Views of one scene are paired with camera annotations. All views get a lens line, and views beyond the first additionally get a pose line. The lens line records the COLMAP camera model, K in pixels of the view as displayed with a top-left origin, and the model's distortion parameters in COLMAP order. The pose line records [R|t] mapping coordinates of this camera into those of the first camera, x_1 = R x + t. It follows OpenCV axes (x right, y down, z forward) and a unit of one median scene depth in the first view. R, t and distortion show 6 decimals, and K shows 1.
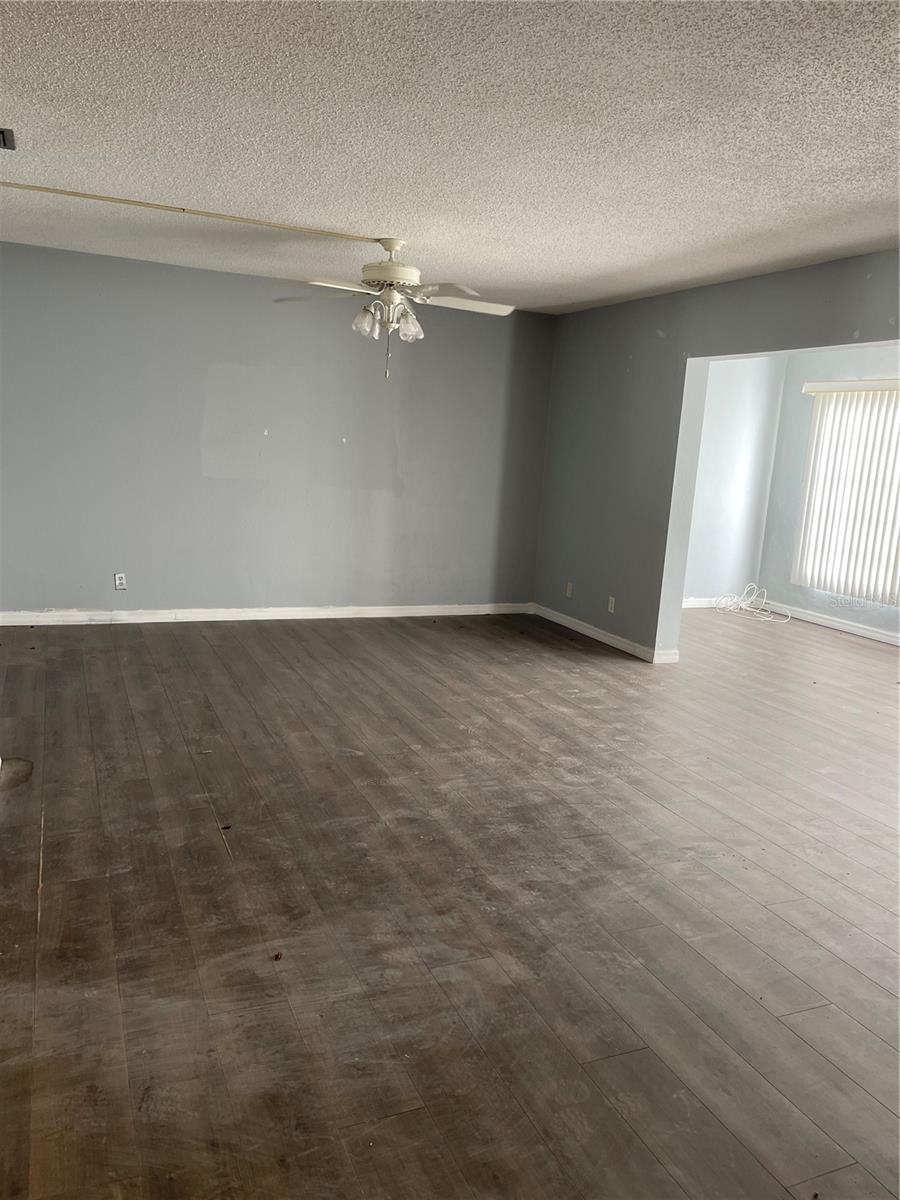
lens RADIAL K [[900.1, 0, 451.3], [0, 900.1, 604.5], [0, 0, 1]] dist [0.067741, -0.089658]
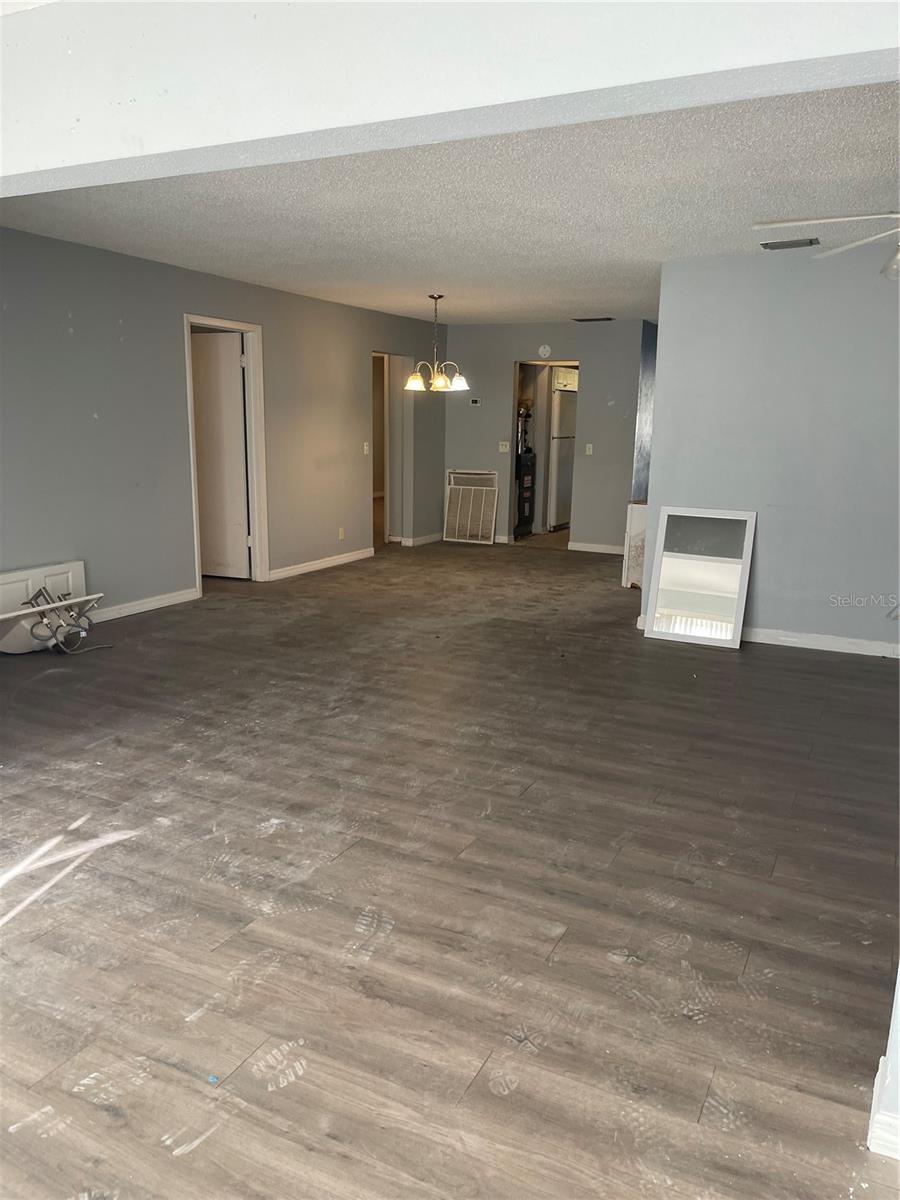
lens RADIAL K [[900.1, 0, 452.1], [0, 900.1, 601.2], [0, 0, 1]] dist [0.067741, -0.089658]
pose [[-0.757701, 0.060285, -0.649811, 0.813083], [-0.174103, 0.940962, 0.290307, -0.248983], [0.628949, 0.333100, -0.702472, 1.630885]]
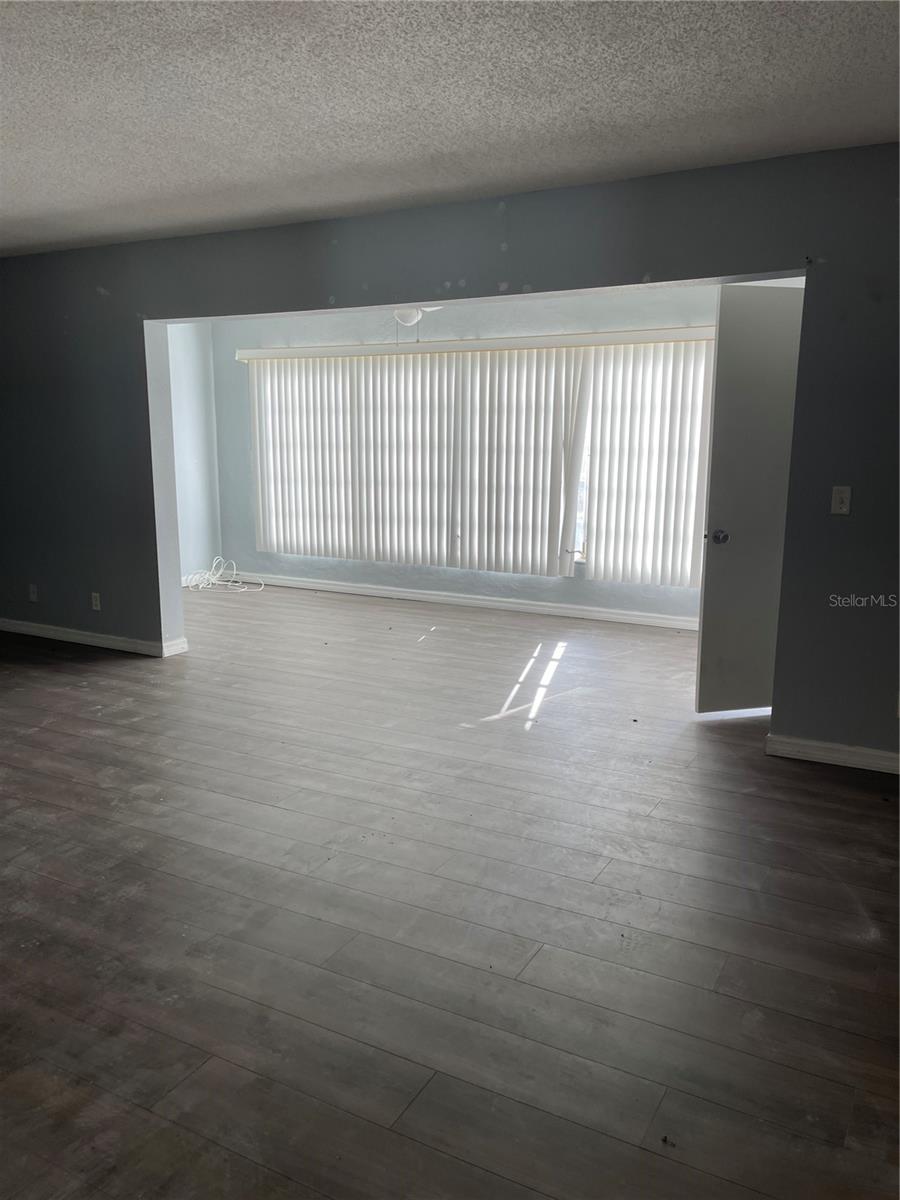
lens RADIAL K [[900.1, 0, 458.2], [0, 900.1, 608.5], [0, 0, 1]] dist [0.067741, -0.089658]
pose [[0.783639, -0.172741, 0.596716, -0.123717], [0.151951, 0.984683, 0.085503, -0.025155], [-0.602346, 0.023668, 0.797884, 0.130475]]
